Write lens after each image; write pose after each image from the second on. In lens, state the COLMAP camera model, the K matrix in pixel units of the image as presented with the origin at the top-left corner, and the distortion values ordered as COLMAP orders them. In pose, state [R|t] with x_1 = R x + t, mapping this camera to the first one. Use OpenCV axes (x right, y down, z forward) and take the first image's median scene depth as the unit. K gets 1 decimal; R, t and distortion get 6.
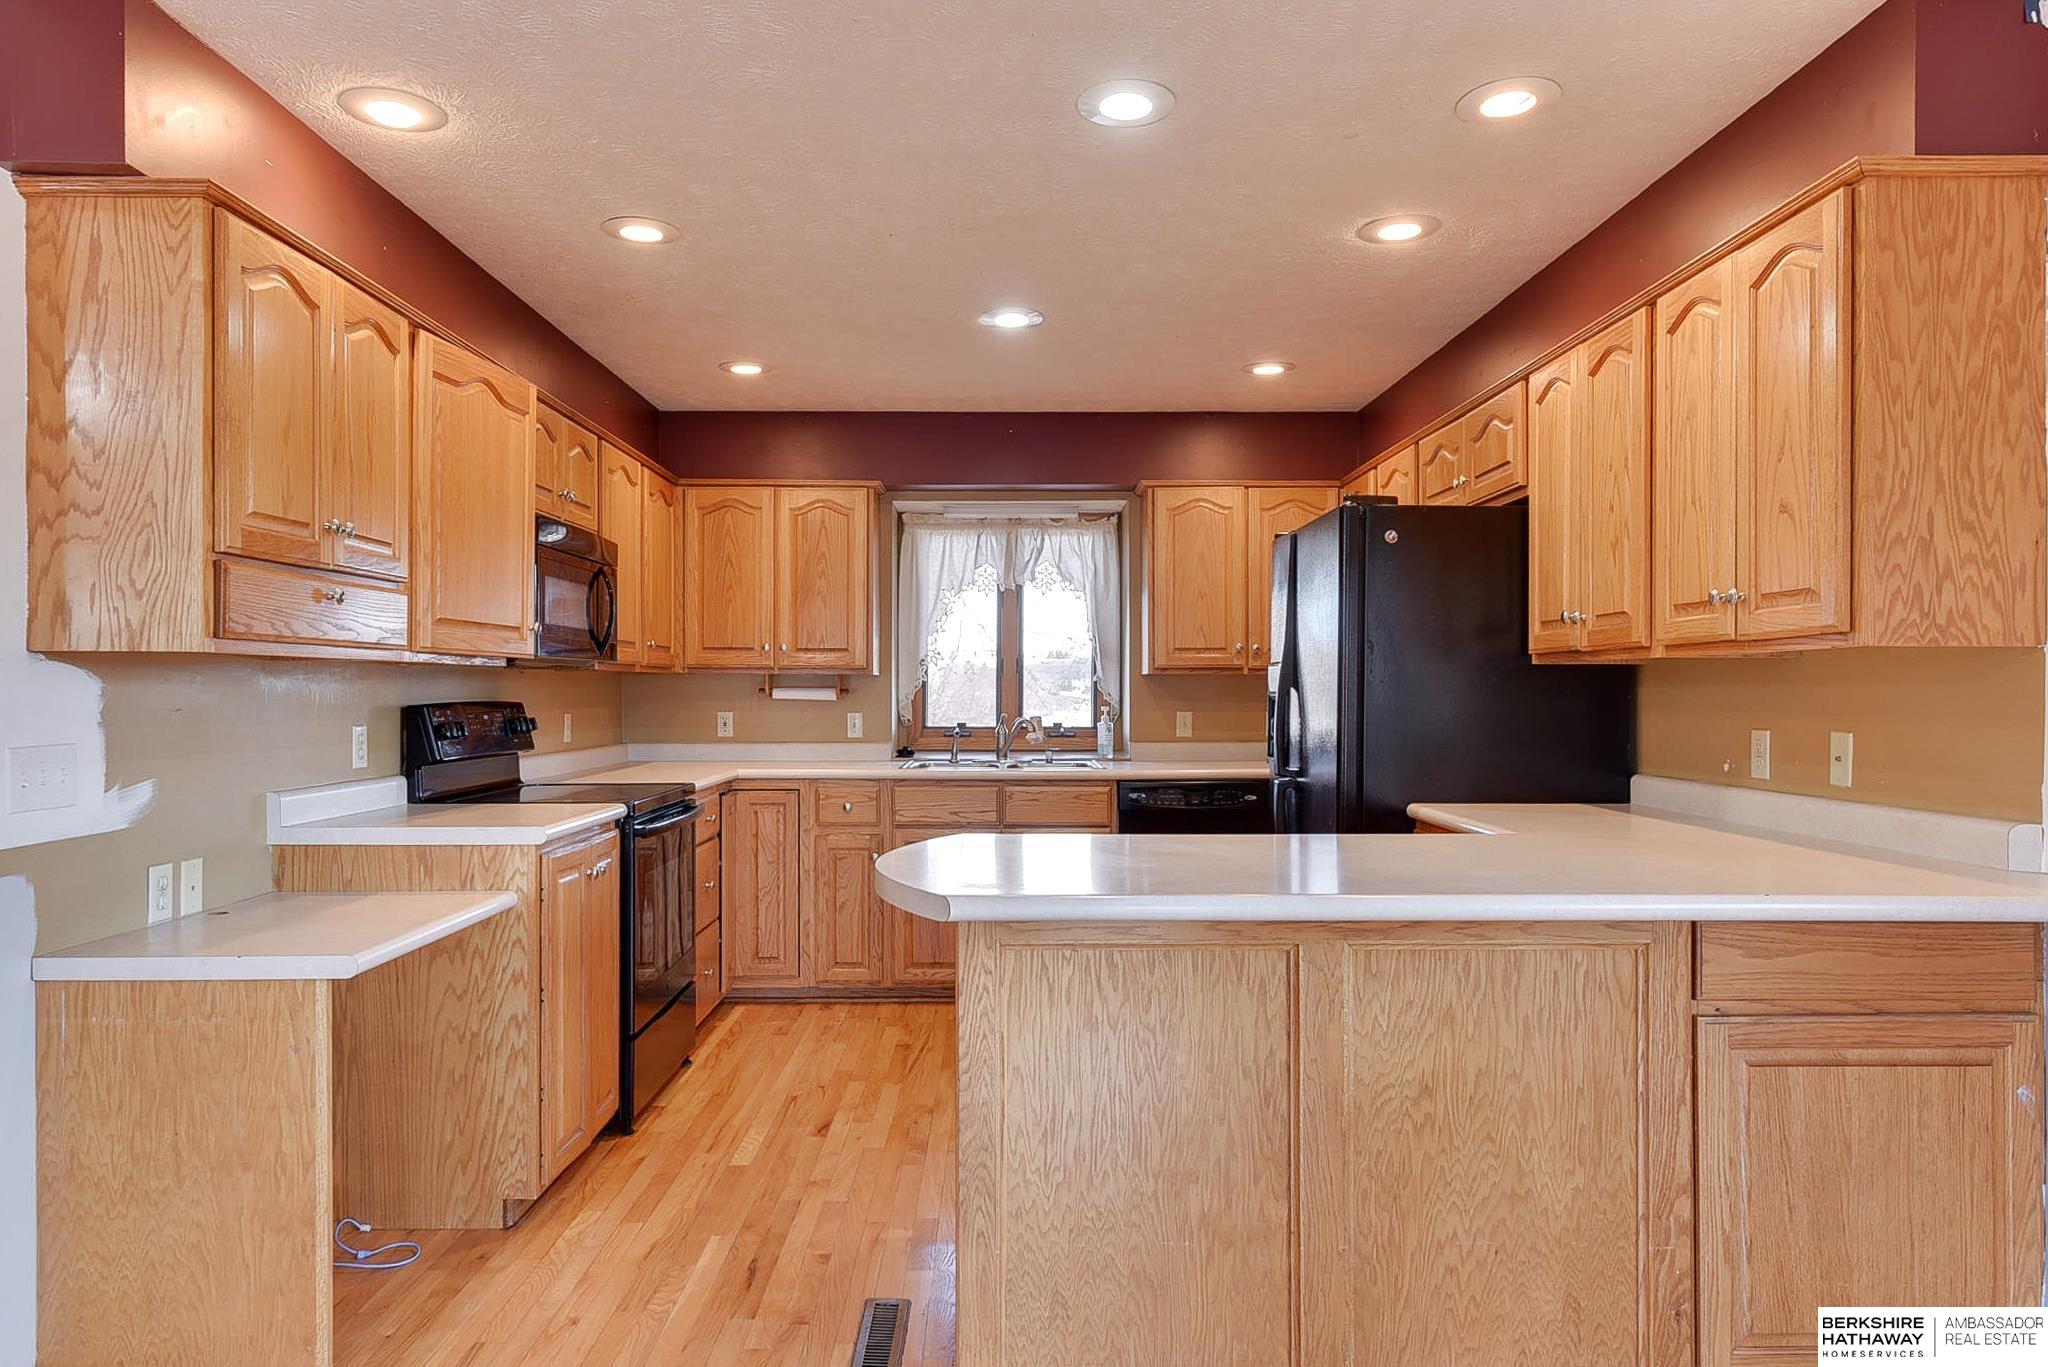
lens RADIAL K [[1308.6, 0, 1014.5], [0, 1308.6, 698.1], [0, 0, 1]] dist [0.007738, 0.002746]
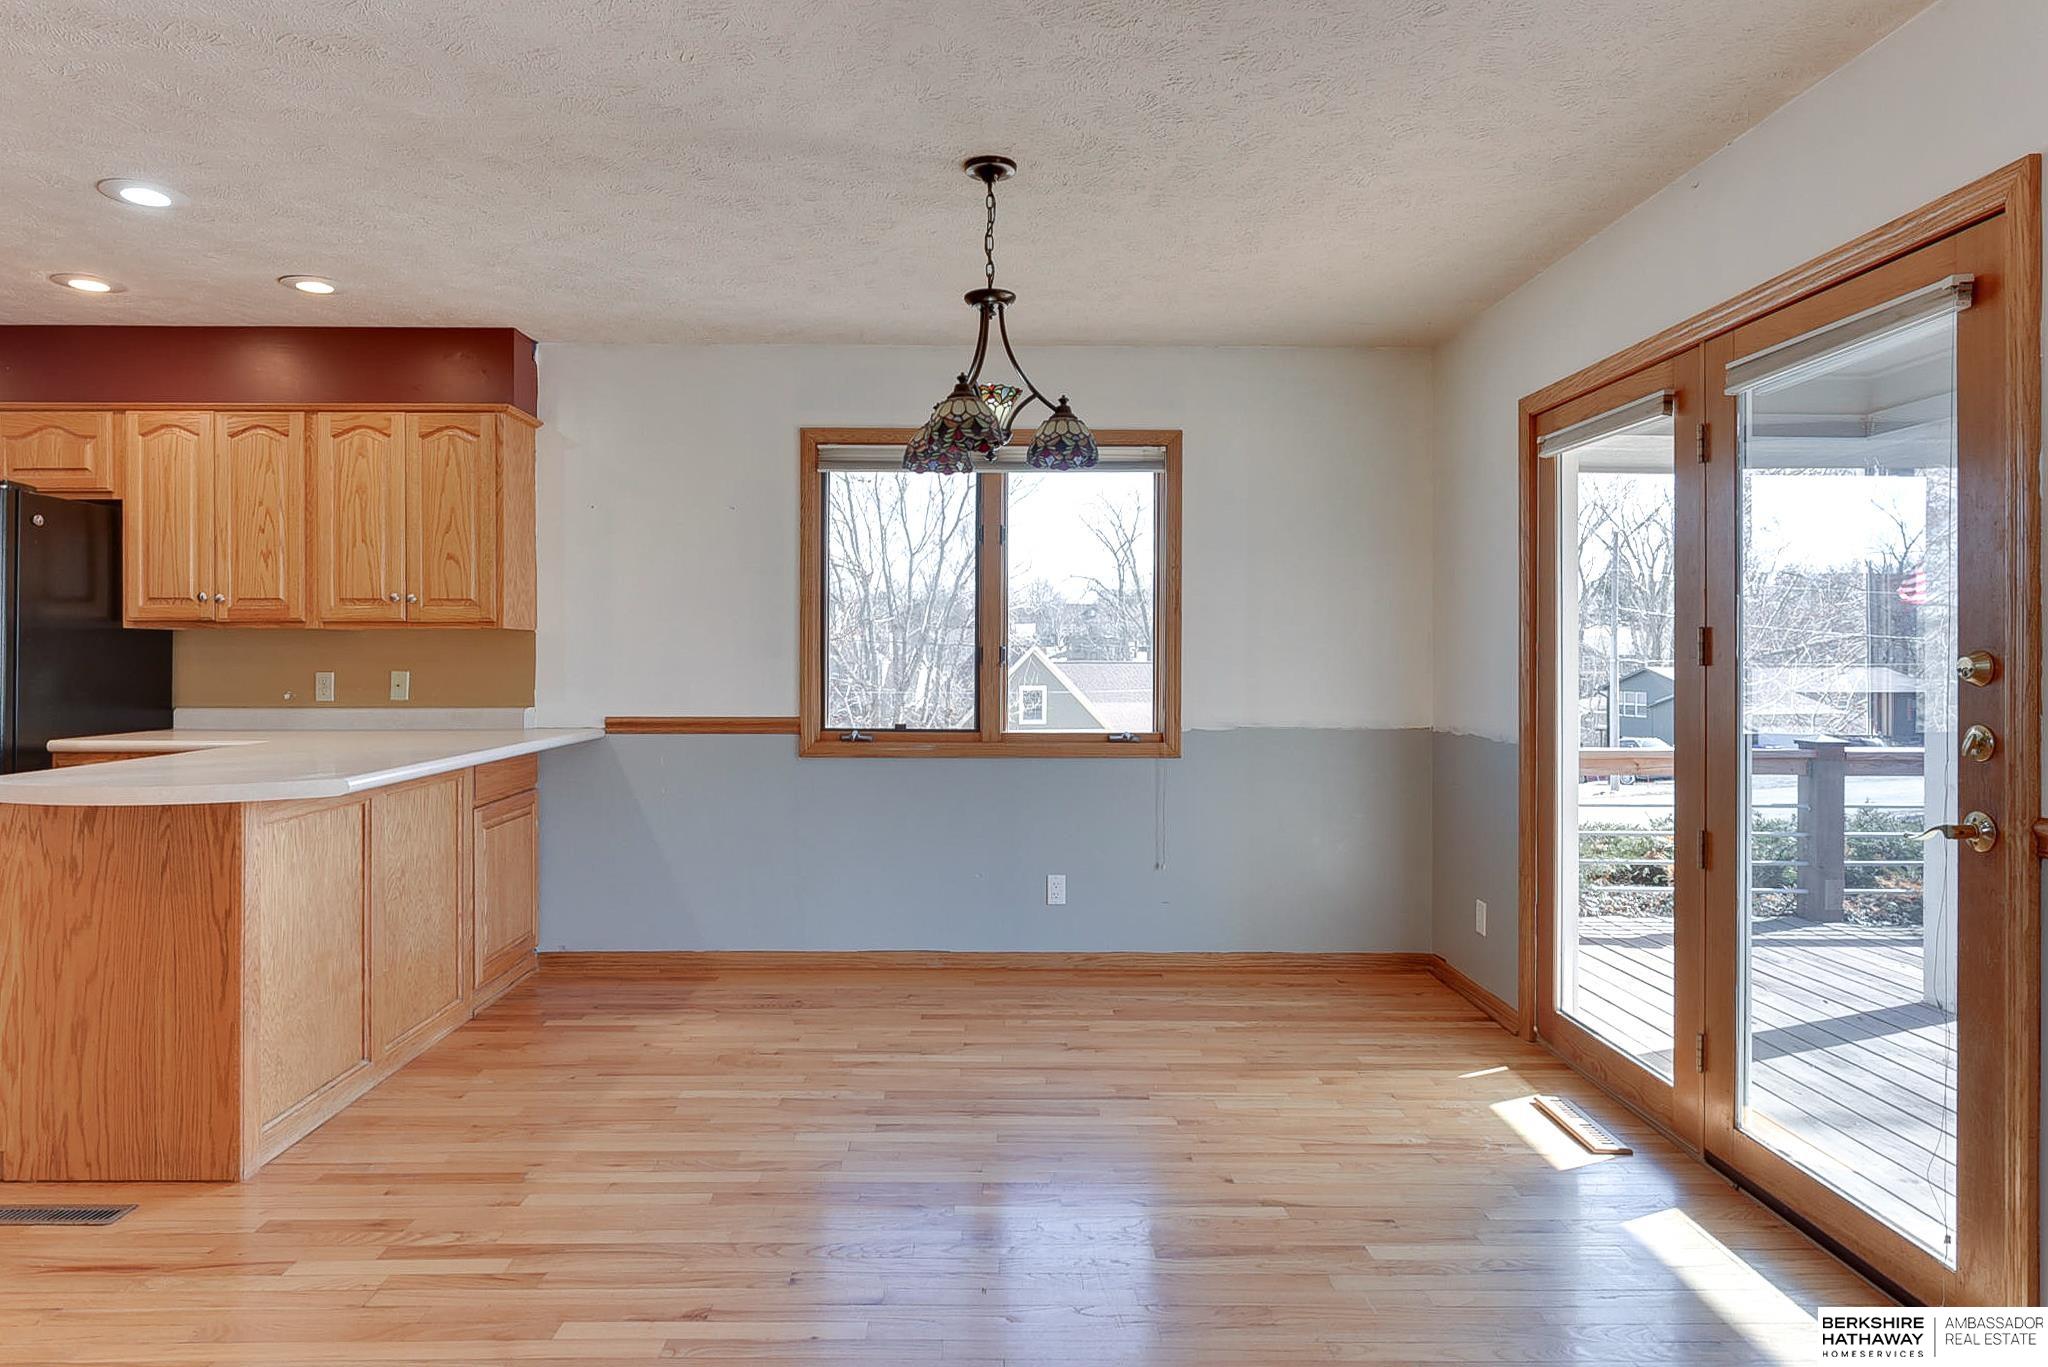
lens RADIAL K [[1179.0, 0, 995.1], [0, 1179.0, 653.7], [0, 0, 1]] dist [0.002415, -0.001138]
pose [[-0.002022, -0.002102, 0.999996, -0.534793], [0.004144, 0.999989, 0.002110, 0.000633], [-0.999989, 0.004148, -0.002013, 0.080820]]
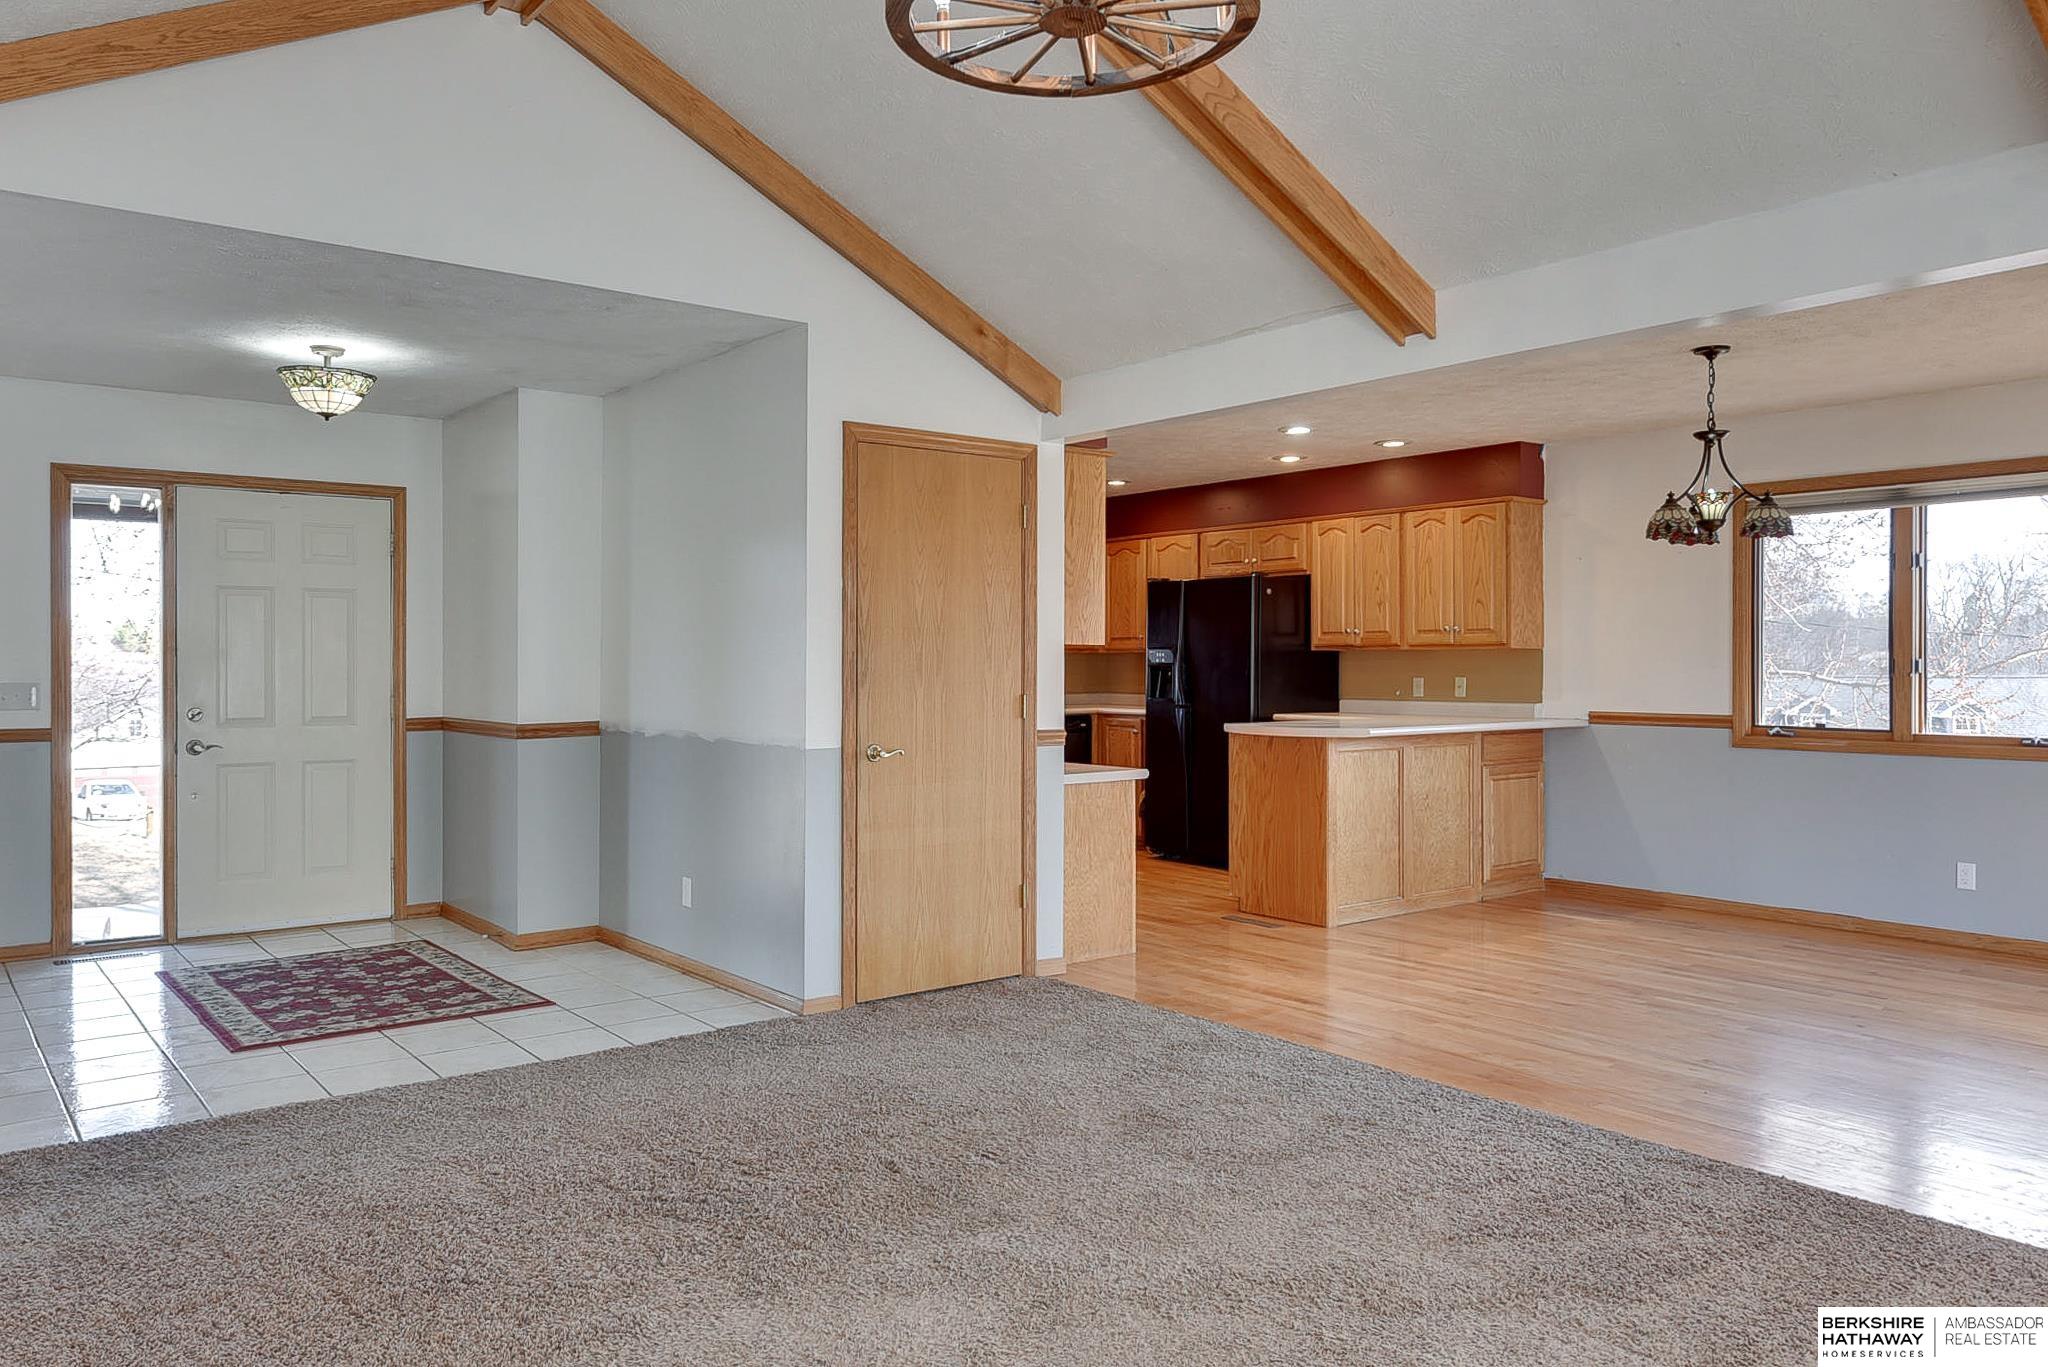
lens RADIAL K [[1459.4, 0, 1019.1], [0, 1459.4, 667.0], [0, 0, 1]] dist [0.002013, -0.002722]
pose [[0.787171, -0.001919, 0.616732, -1.022837], [0.004255, 0.999988, -0.002320, 0.003954], [-0.616721, 0.004450, 0.787170, -0.434233]]
